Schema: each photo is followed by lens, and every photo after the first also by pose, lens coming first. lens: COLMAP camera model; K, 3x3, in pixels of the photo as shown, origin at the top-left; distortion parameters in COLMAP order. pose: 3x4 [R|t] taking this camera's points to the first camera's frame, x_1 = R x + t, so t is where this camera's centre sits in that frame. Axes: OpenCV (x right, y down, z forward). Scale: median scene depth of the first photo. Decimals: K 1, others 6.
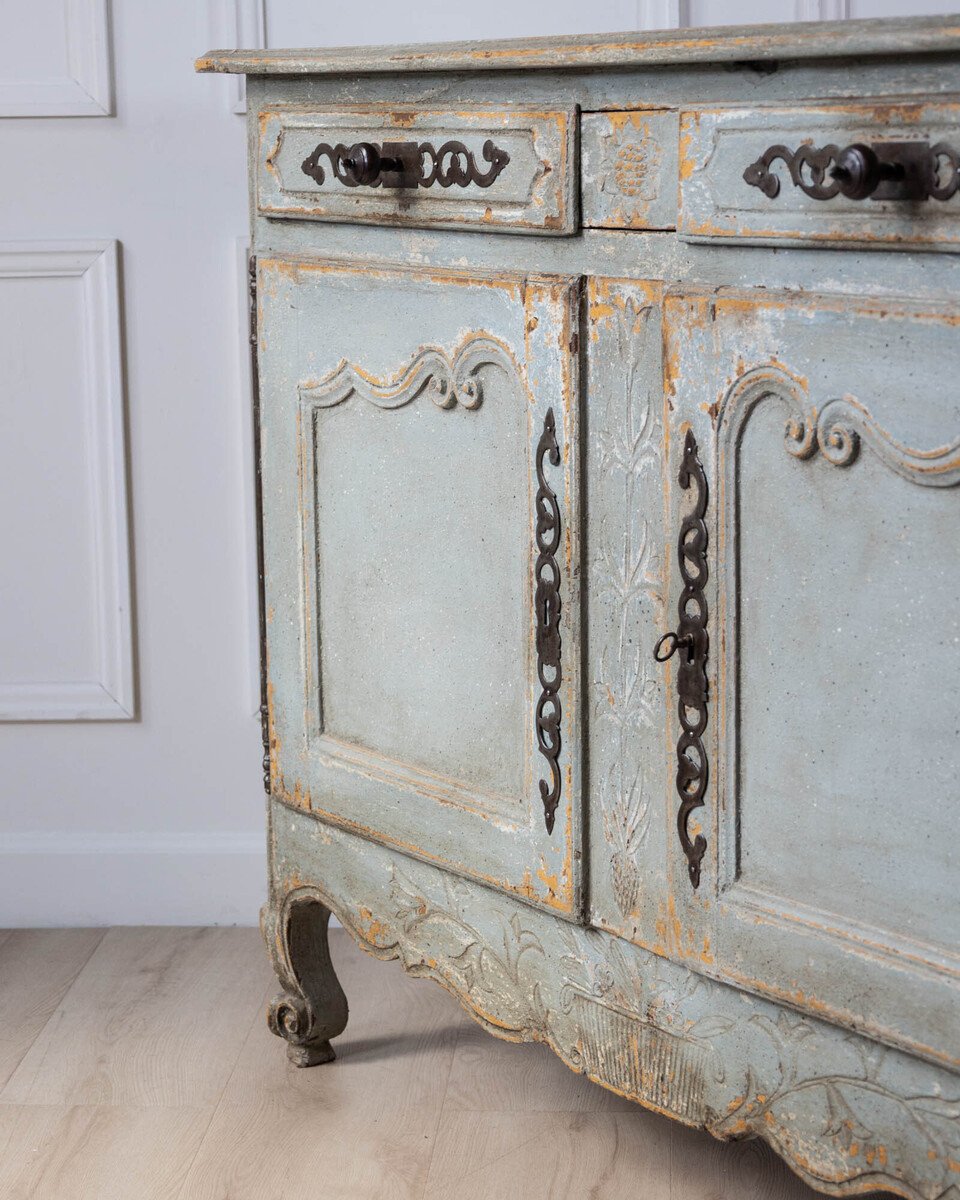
lens RADIAL K [[2822.2, 0, 475.9], [0, 2822.2, 594.5], [0, 0, 1]] dist [0.006897, 0.000000]
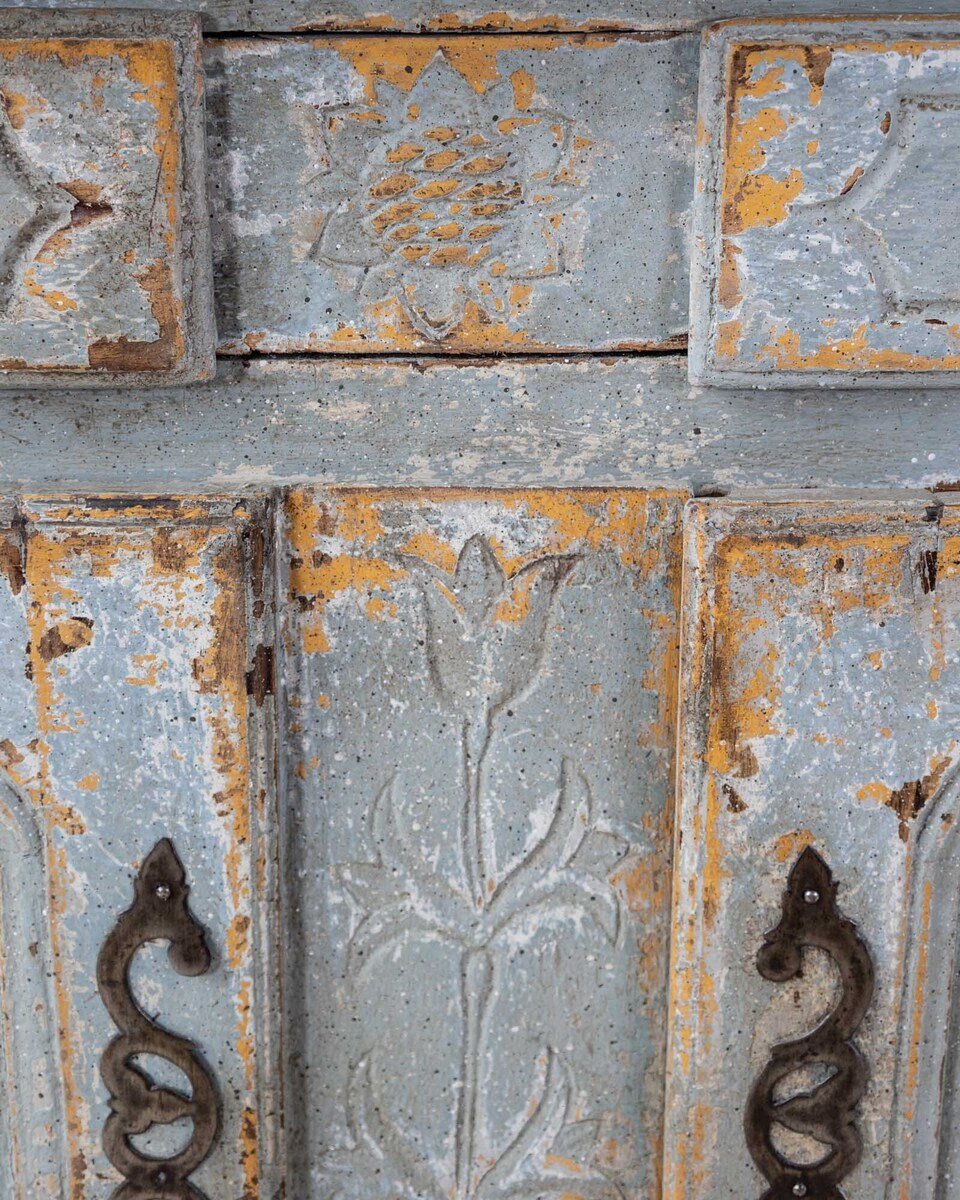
lens RADIAL K [[2335.1, 0, 478.6], [0, 2335.1, 507.7], [0, 0, 1]] dist [0.042109, 0.000000]
pose [[0.532890, -0.283530, 0.797269, -0.184304], [0.130687, 0.958465, 0.253505, -0.180729], [-0.836032, -0.030898, 0.547811, 0.802408]]
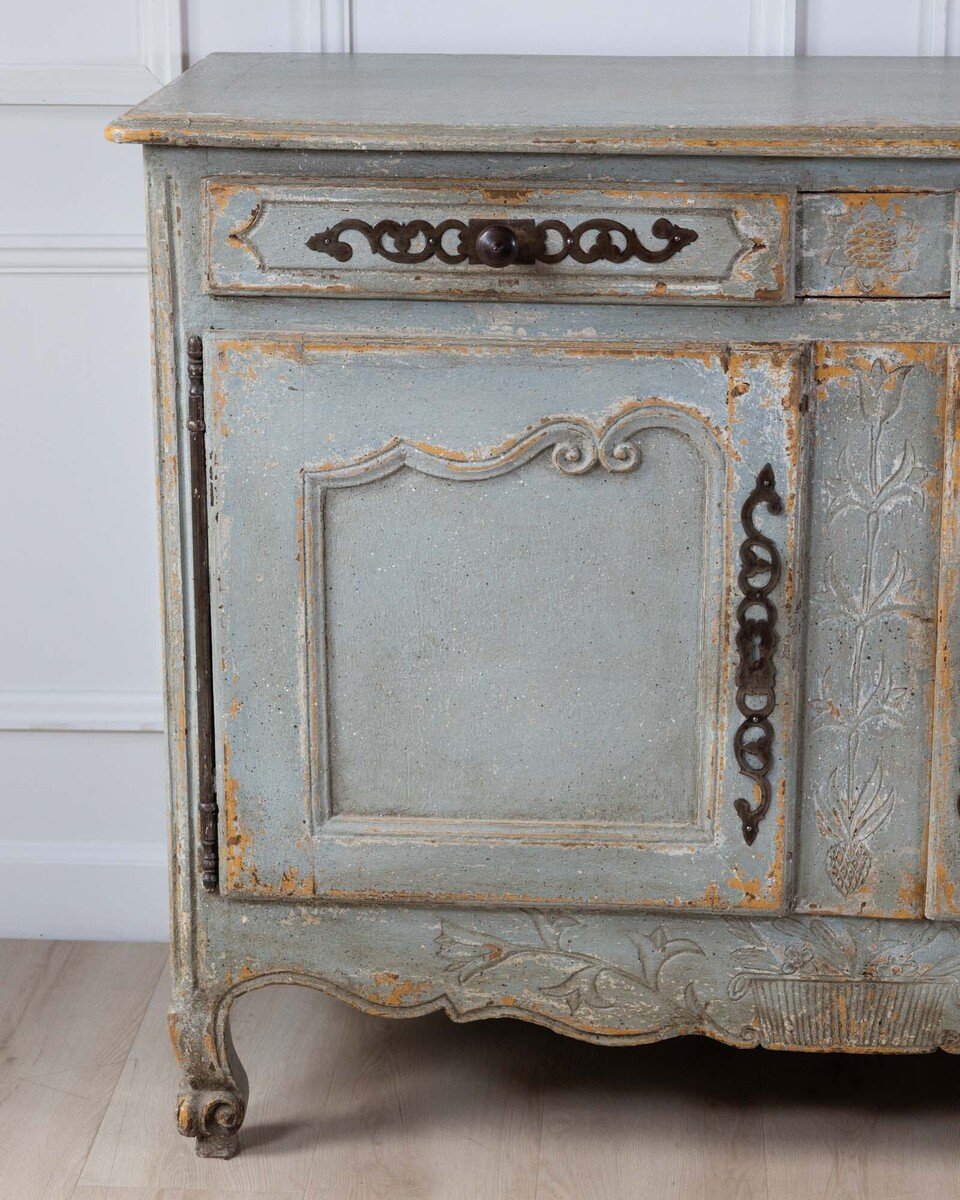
lens RADIAL K [[2914.6, 0, 476.1], [0, 2914.6, 596.6], [0, 0, 1]] dist [0.033197, 0.000000]
pose [[0.610025, -0.204185, 0.765623, -0.914096], [0.125803, 0.978931, 0.160837, -0.211382], [-0.782332, -0.001797, 0.622859, 0.391266]]
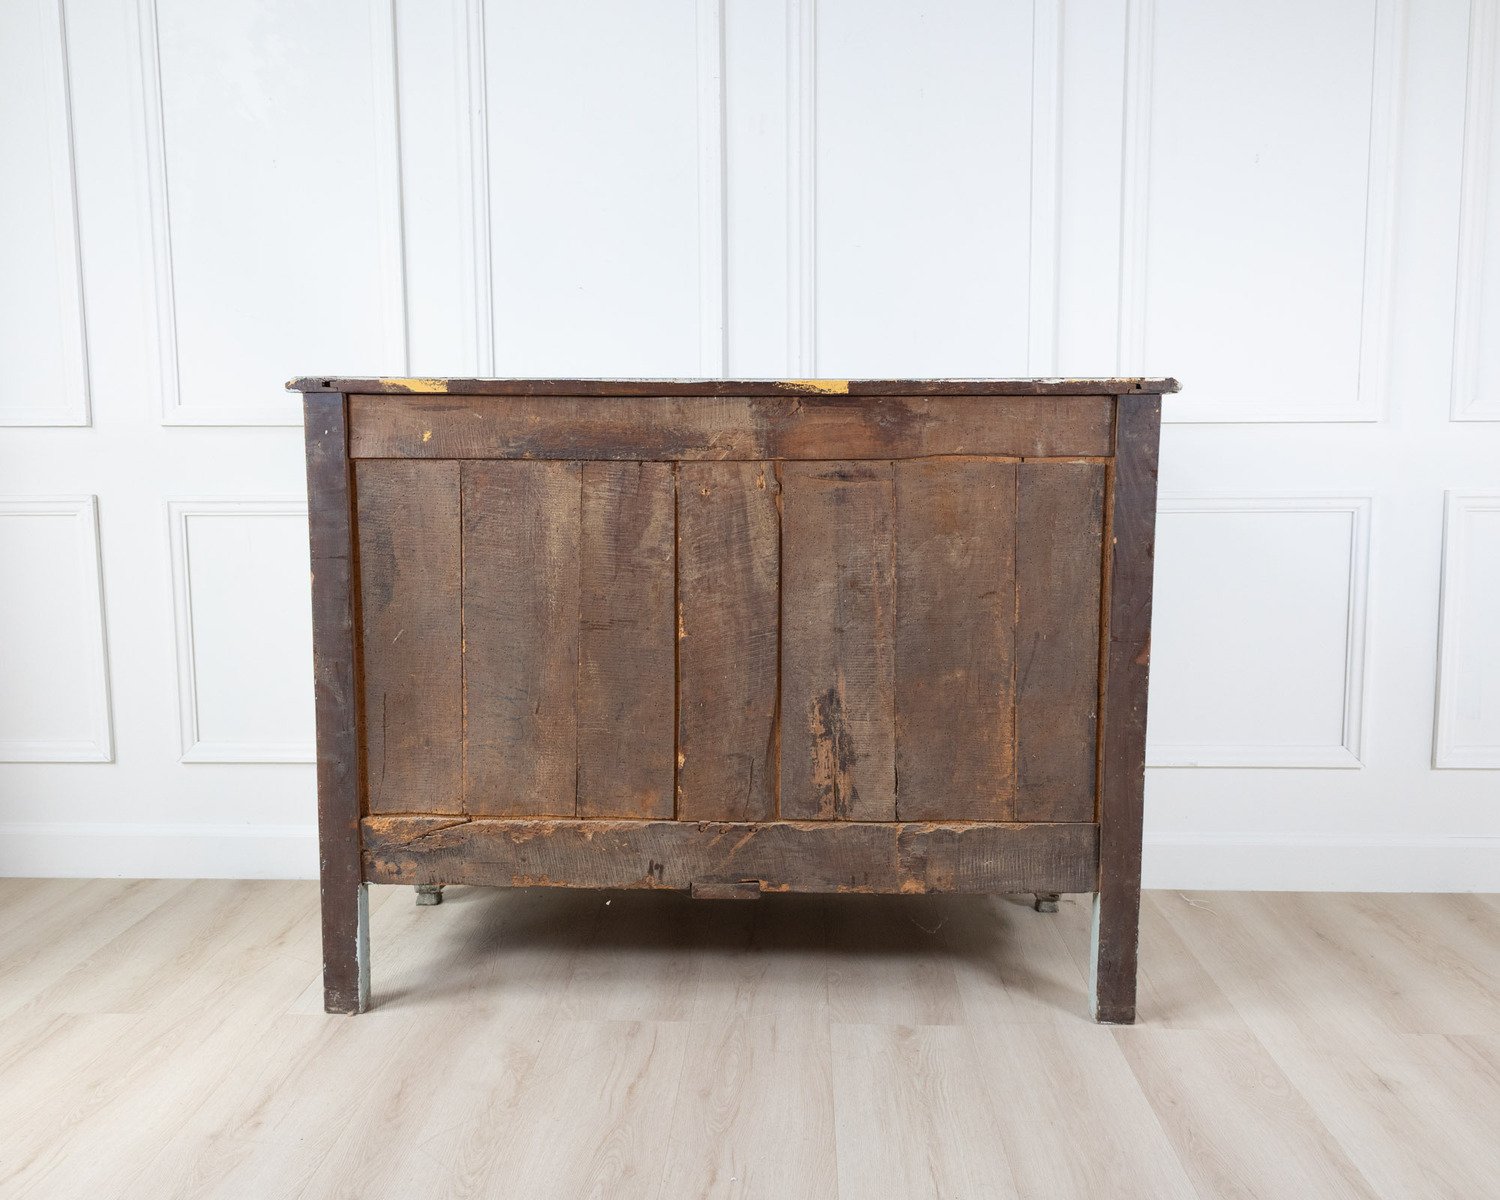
lens RADIAL K [[1205.5, 0, 744.4], [0, 1205.5, 564.2], [0, 0, 1]] dist [-0.002527, -0.006565]
pose [[0.592736, -0.070160, 0.802335, -0.601229], [0.133006, 0.991047, -0.011597, -0.058161], [-0.794339, 0.113589, 0.596761, 0.479255]]
